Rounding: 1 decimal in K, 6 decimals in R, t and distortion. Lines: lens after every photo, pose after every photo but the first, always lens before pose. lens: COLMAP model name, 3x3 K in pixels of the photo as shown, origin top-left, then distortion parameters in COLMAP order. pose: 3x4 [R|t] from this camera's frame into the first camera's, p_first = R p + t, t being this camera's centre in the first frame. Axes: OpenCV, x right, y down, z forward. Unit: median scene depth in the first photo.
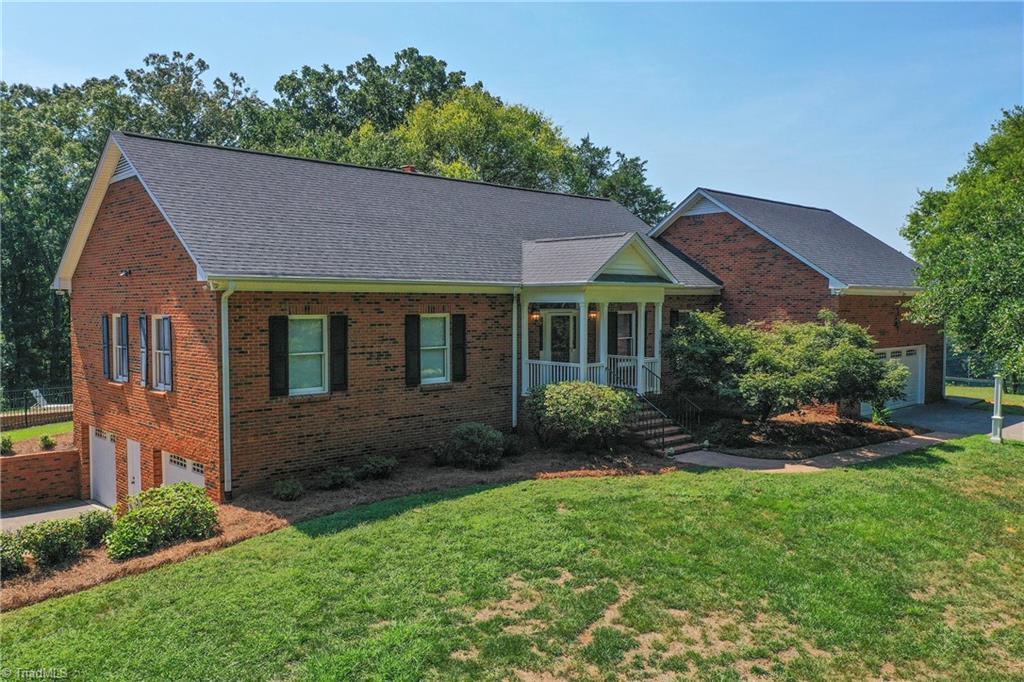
lens RADIAL K [[805.7, 0, 512.0], [0, 805.7, 341.0], [0, 0, 1]] dist [0.008230, -0.005396]
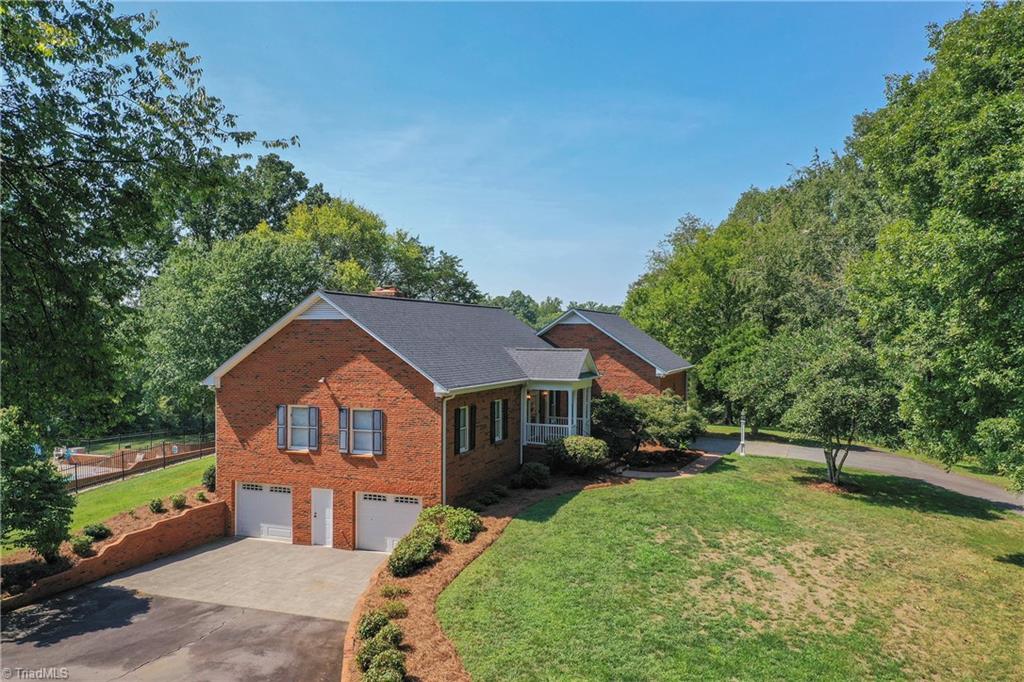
lens RADIAL K [[805.7, 0, 512.0], [0, 805.7, 341.0], [0, 0, 1]] dist [0.008230, -0.005396]
pose [[0.901633, 0.002068, 0.432496, -1.055691], [0.014258, 0.999303, -0.034502, -0.129381], [-0.432266, 0.037275, 0.900975, -0.719802]]
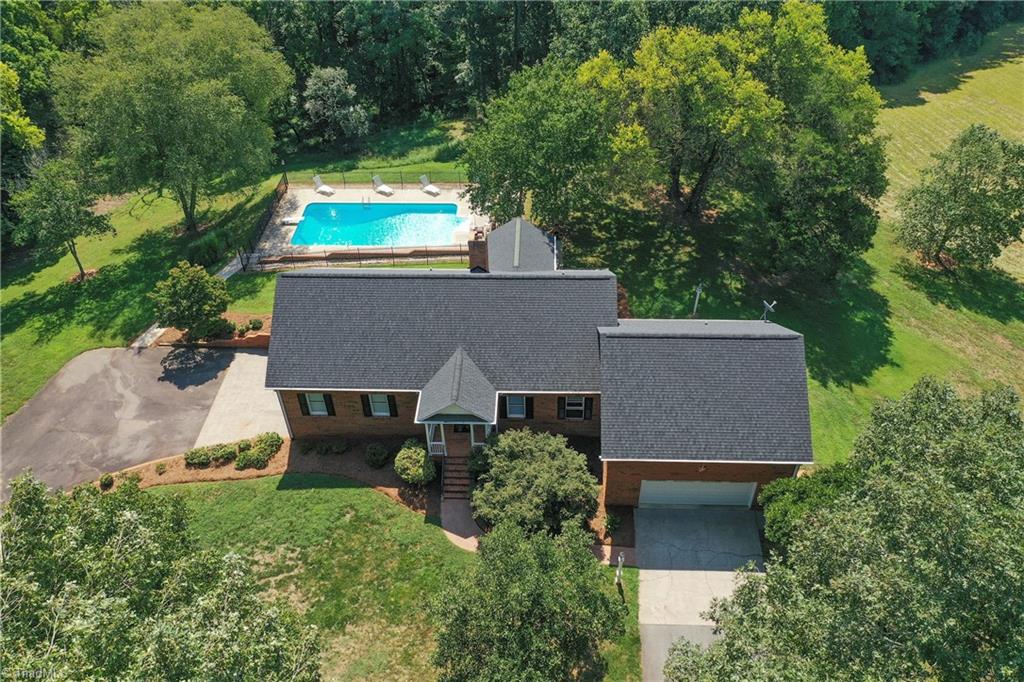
lens RADIAL K [[805.7, 0, 512.0], [0, 805.7, 341.0], [0, 0, 1]] dist [0.008230, -0.005396]
pose [[0.695211, 0.461368, -0.551200, 1.707507], [-0.008801, 0.772233, 0.635278, -2.022400], [0.718752, -0.436801, 0.540926, 0.182600]]
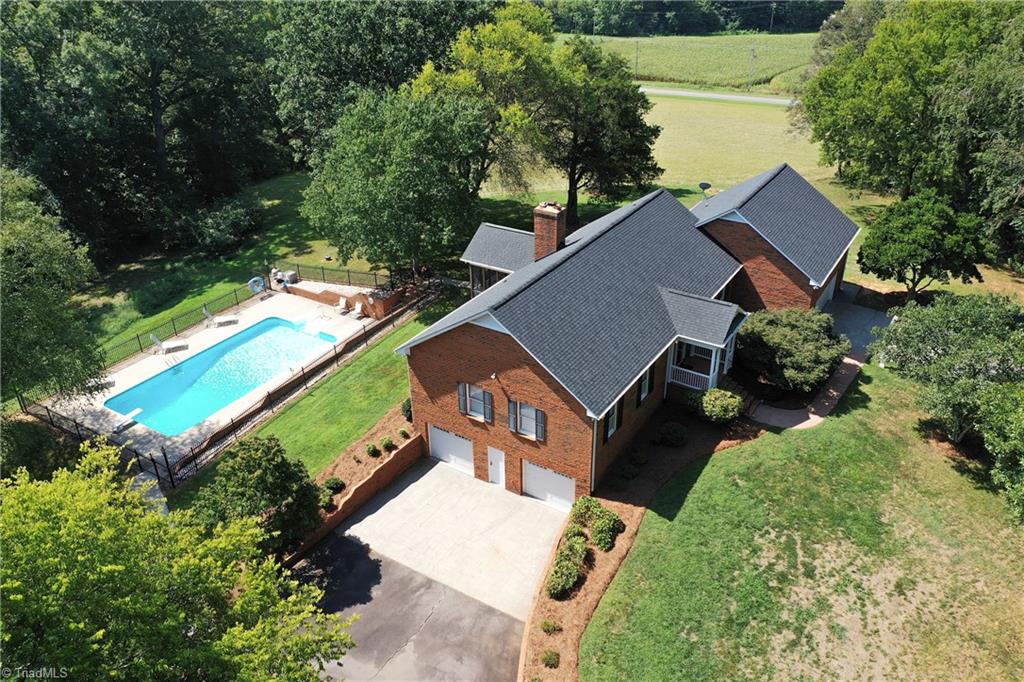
lens RADIAL K [[805.7, 0, 512.0], [0, 805.7, 341.0], [0, 0, 1]] dist [0.008230, -0.005396]
pose [[0.969851, -0.128230, 0.207233, -1.039469], [0.022886, 0.894537, 0.446407, -1.250855], [-0.242620, -0.428206, 0.870503, -0.735392]]
